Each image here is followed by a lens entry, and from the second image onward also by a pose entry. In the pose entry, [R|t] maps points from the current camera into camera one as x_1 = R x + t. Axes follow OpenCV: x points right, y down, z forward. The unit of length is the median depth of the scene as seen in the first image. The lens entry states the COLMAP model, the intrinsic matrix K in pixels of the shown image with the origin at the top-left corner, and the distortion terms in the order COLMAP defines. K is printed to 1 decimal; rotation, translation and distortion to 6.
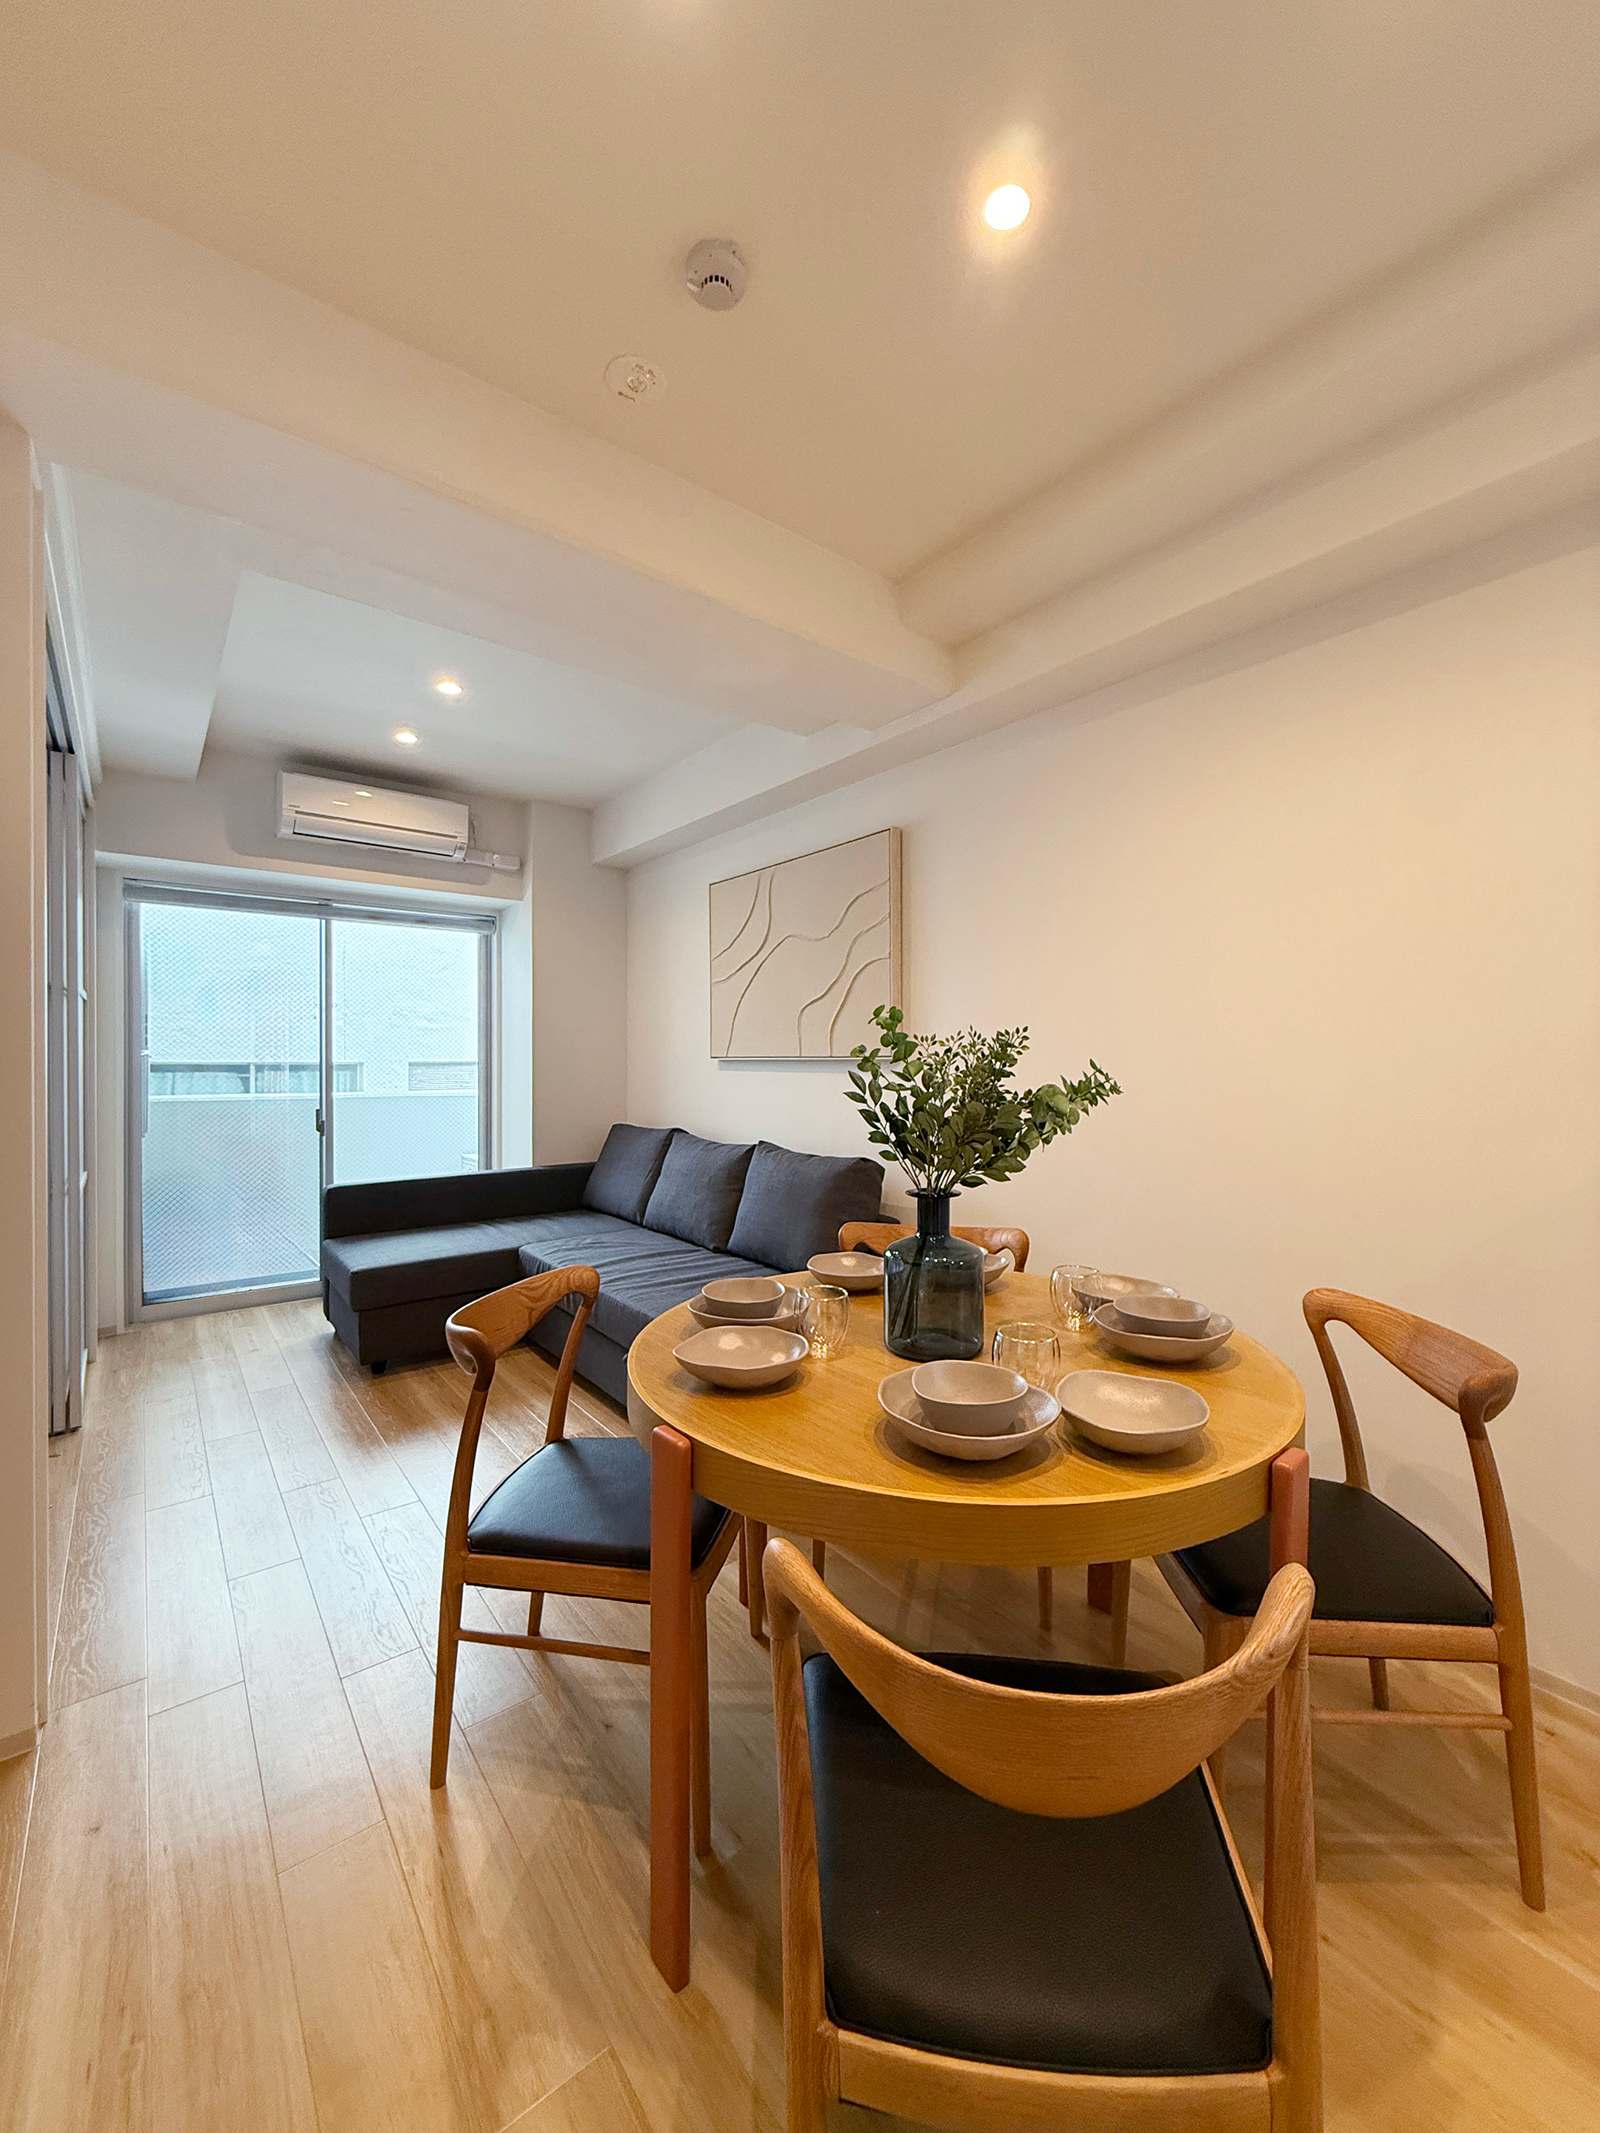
lens RADIAL K [[836.6, 0, 800.0], [0, 836.6, 1066.5], [0, 0, 1]] dist [0.000389, 0.000079]
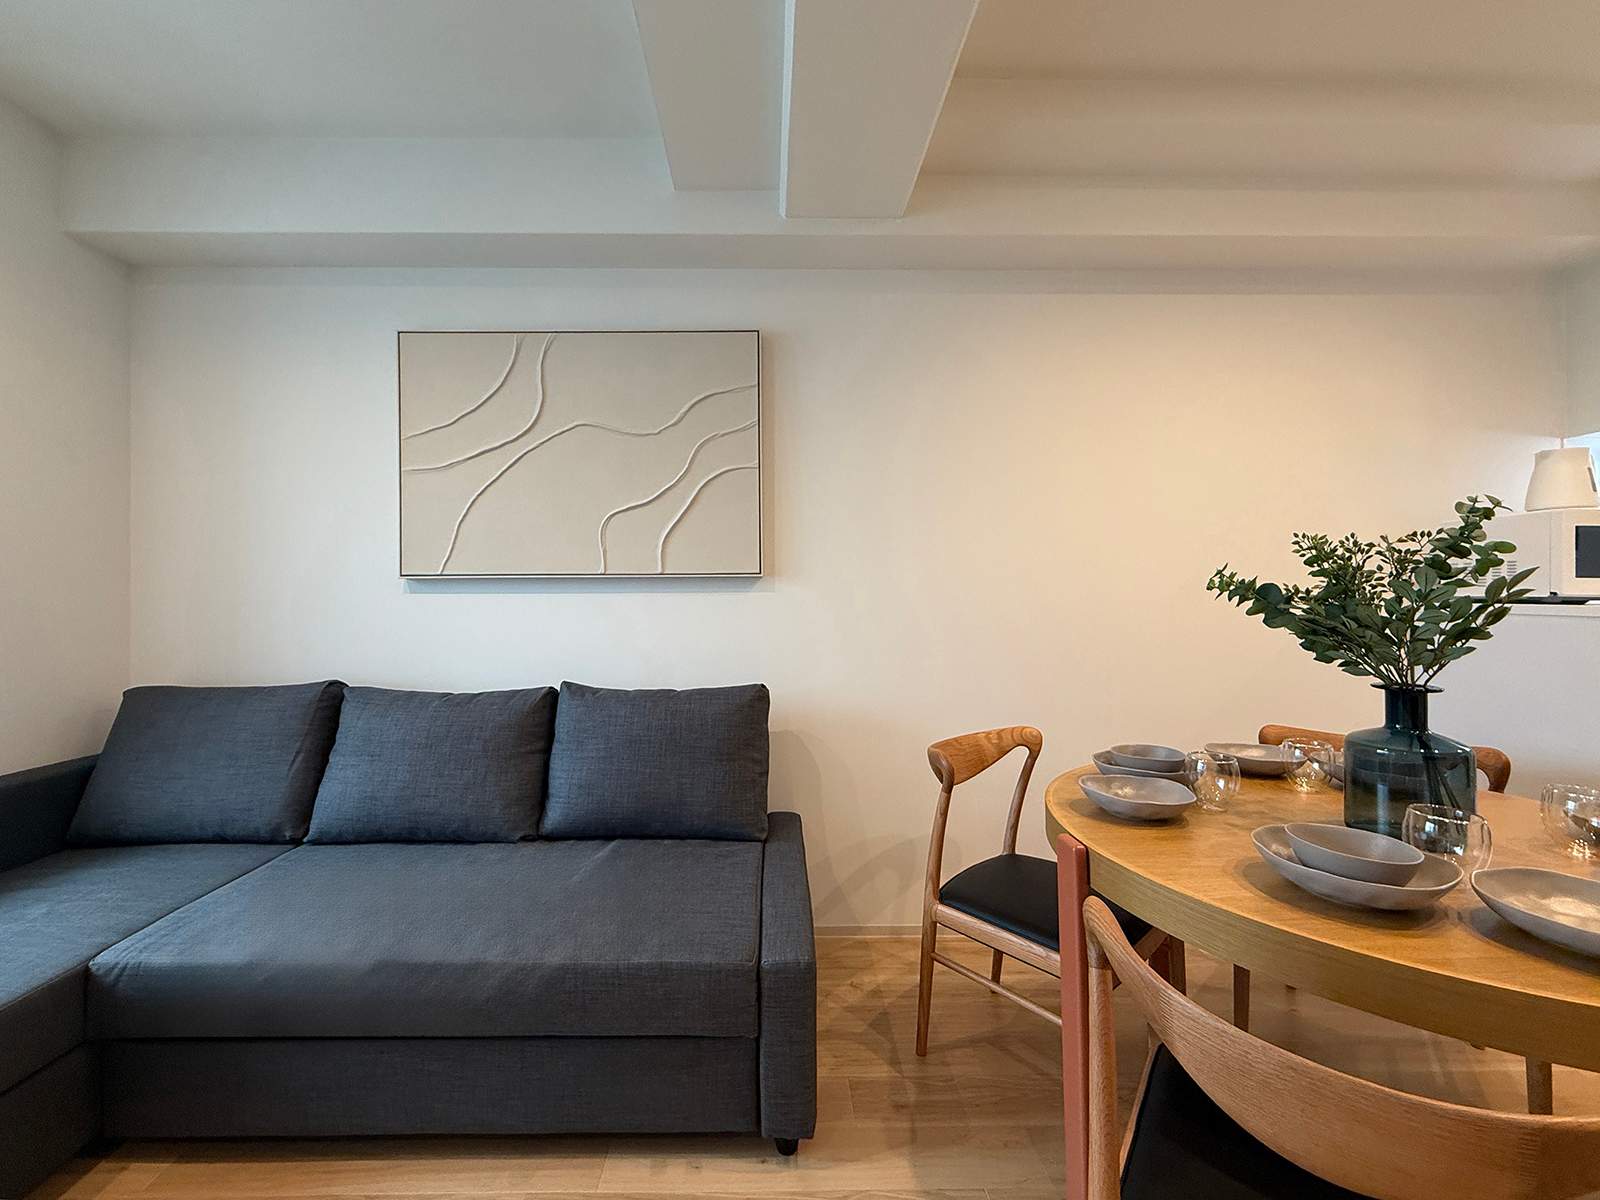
lens RADIAL K [[668.5, 0, 800.0], [0, 668.5, 600.0], [0, 0, 1]] dist [-0.004715, -0.000313]
pose [[0.609099, -0.009610, 0.793036, -0.376406], [0.012422, 0.999920, 0.002576, 0.013163], [-0.792997, 0.008282, 0.609170, 0.418375]]
